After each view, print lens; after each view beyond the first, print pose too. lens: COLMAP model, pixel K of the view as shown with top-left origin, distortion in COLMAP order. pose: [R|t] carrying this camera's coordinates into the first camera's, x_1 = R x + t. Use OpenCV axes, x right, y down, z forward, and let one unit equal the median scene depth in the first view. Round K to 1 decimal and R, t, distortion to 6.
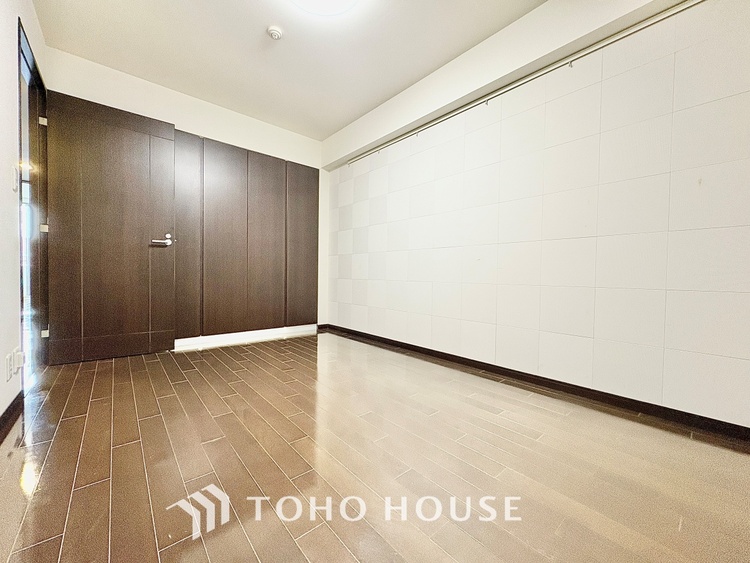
lens RADIAL K [[297.7, 0, 375.0], [0, 297.7, 281.5], [0, 0, 1]] dist [0.002222, 0.000336]
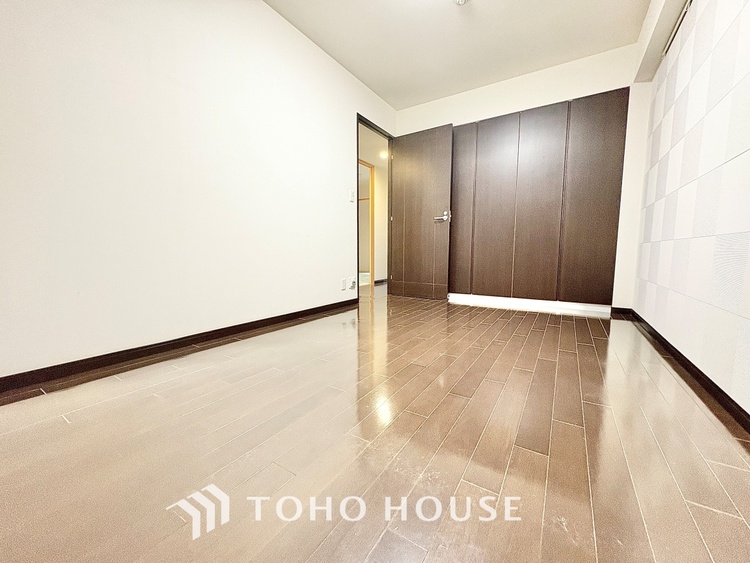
lens RADIAL K [[297.7, 0, 375.0], [0, 297.7, 281.5], [0, 0, 1]] dist [0.002222, 0.000336]
pose [[0.271194, 0.077943, -0.959364, 0.350624], [-0.014876, 0.996936, 0.076790, 0.035998], [0.962410, -0.006553, 0.271523, 0.240222]]
